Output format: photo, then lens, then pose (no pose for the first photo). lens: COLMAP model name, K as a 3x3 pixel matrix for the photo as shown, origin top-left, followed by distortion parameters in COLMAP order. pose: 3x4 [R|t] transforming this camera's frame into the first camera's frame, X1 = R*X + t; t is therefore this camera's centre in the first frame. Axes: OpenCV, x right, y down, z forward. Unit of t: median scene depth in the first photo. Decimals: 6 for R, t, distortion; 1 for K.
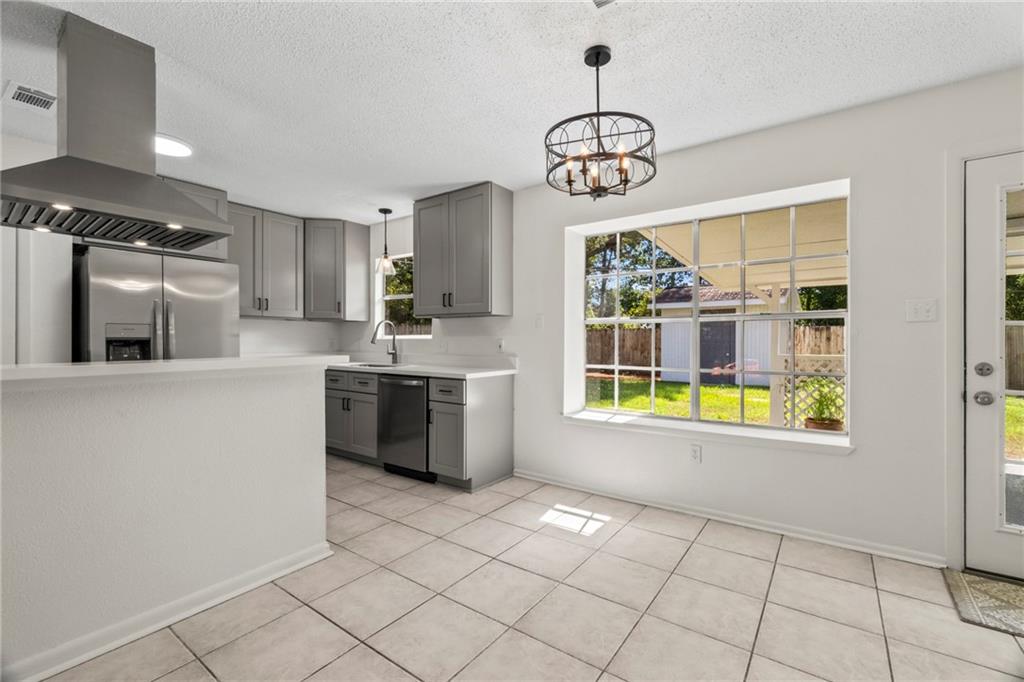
lens RADIAL K [[445.3, 0, 512.6], [0, 445.3, 340.0], [0, 0, 1]] dist [-0.004129, 0.000689]
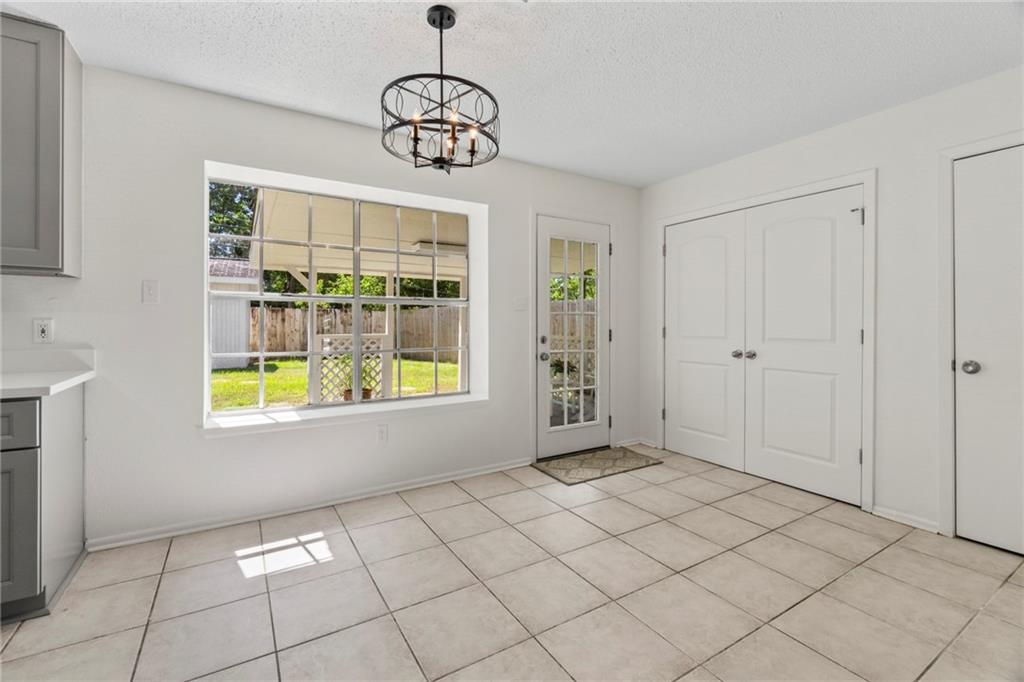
lens RADIAL K [[445.3, 0, 512.4], [0, 445.3, 322.2], [0, 0, 1]] dist [-0.004129, 0.000689]
pose [[0.378872, 0.002027, 0.925447, -0.416511], [-0.005231, 0.999986, -0.000049, -0.000031], [-0.925434, -0.004823, 0.378877, 0.343171]]
